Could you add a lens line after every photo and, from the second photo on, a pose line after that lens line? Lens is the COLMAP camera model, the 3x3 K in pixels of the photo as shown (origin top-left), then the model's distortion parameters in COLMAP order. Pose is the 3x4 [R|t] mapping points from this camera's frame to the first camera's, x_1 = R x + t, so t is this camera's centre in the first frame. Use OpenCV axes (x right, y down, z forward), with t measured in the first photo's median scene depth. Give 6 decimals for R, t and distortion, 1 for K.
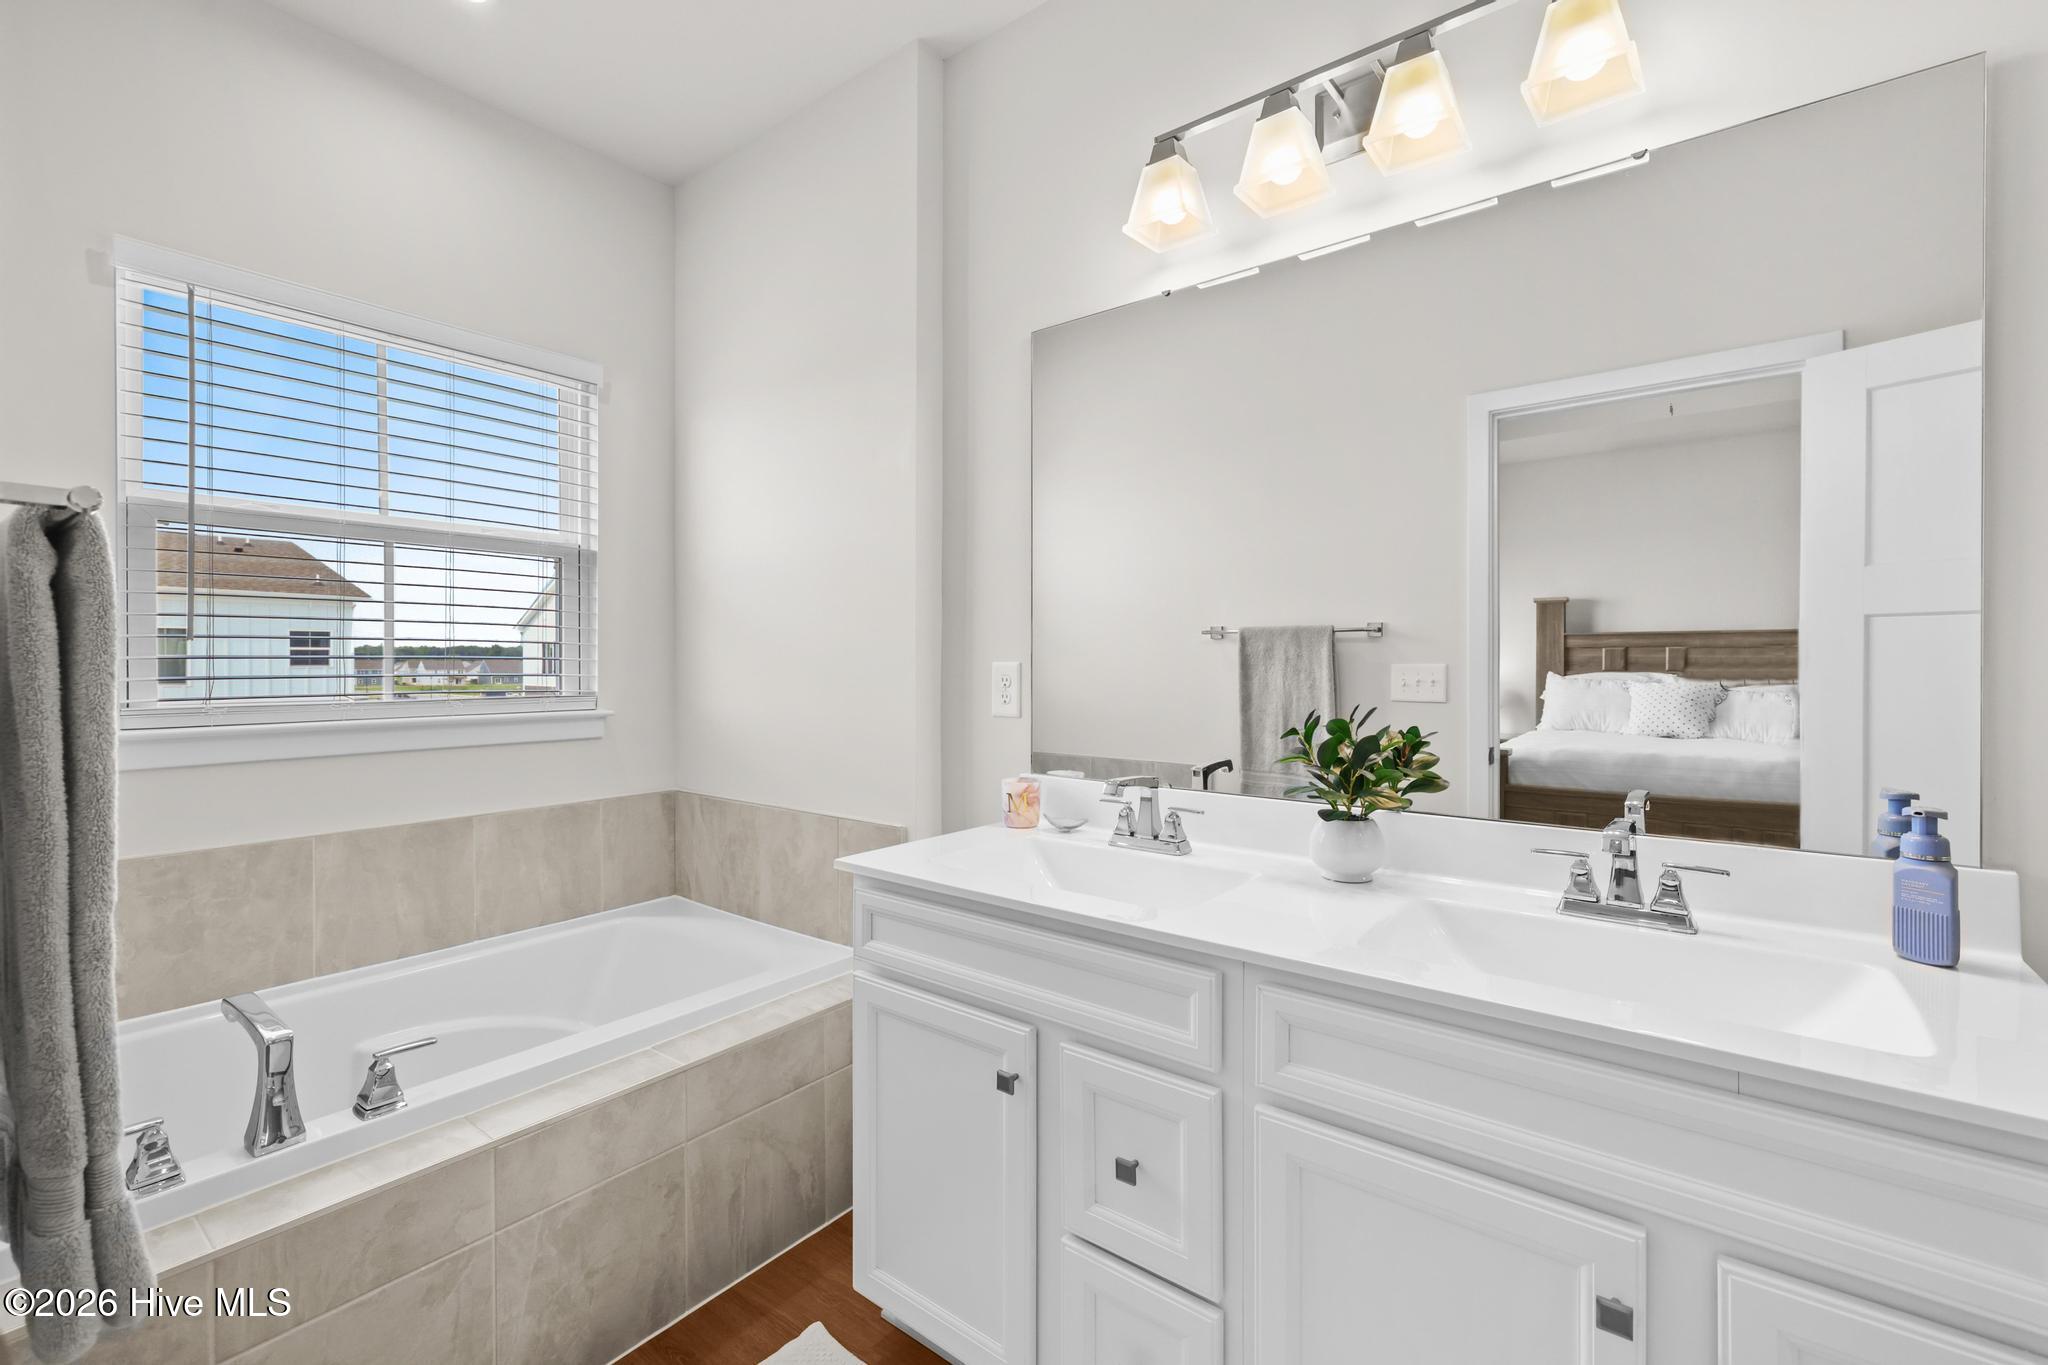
lens RADIAL K [[864.7, 0, 1025.8], [0, 864.7, 672.9], [0, 0, 1]] dist [0.001427, 0.000294]
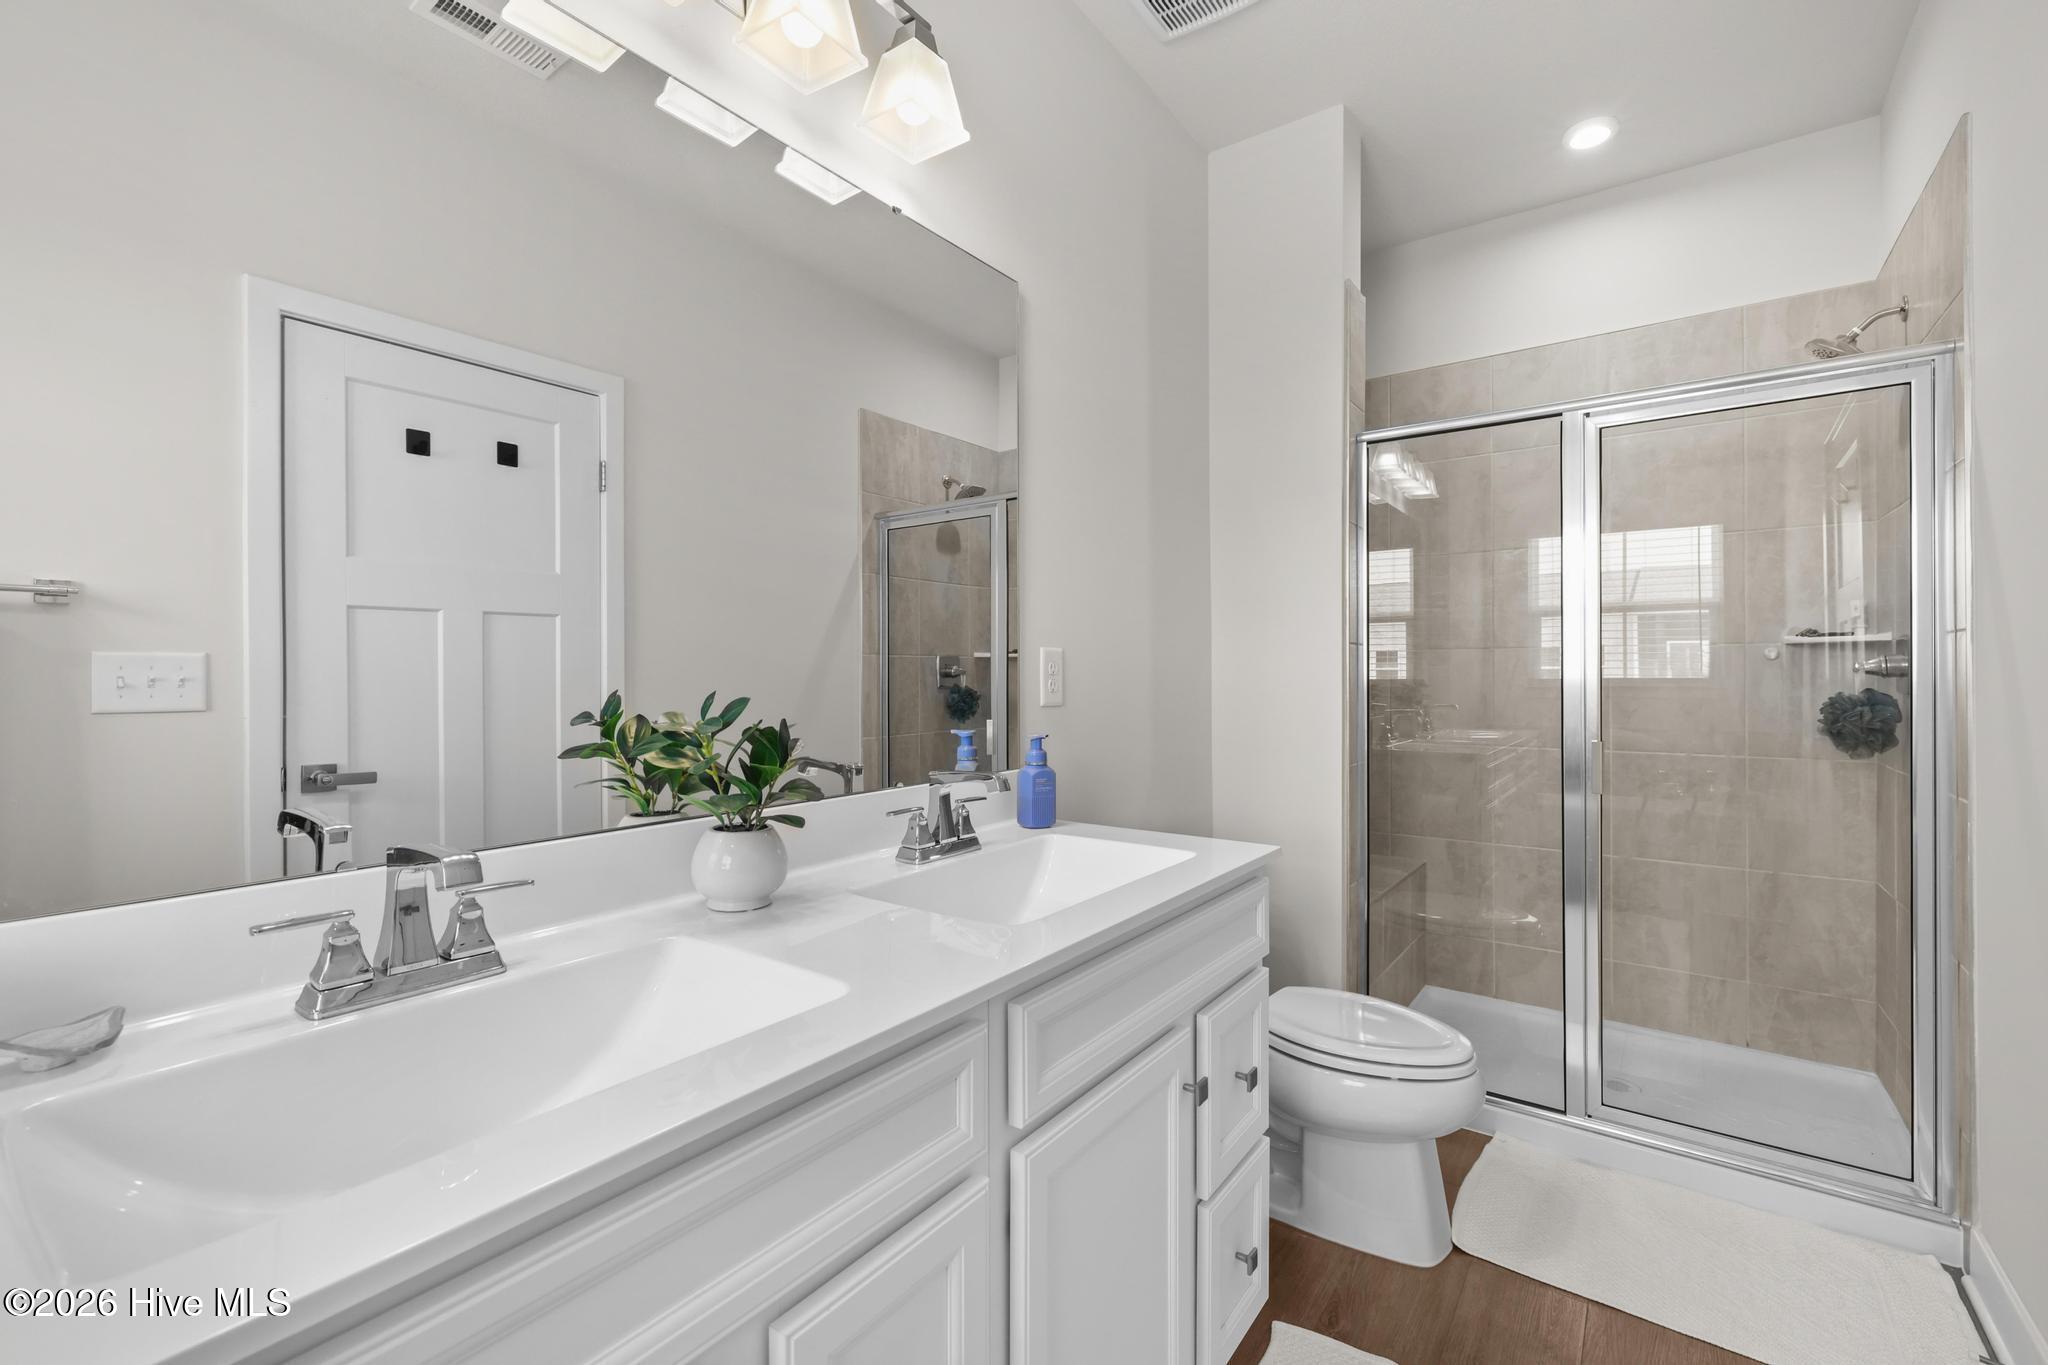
lens RADIAL K [[864.7, 0, 1025.8], [0, 864.7, 672.9], [0, 0, 1]] dist [0.001427, 0.000294]
pose [[-0.027858, -0.001585, 0.999611, -0.396962], [0.013225, 0.999911, 0.001954, 0.023579], [-0.999524, 0.013274, -0.027835, 0.701437]]
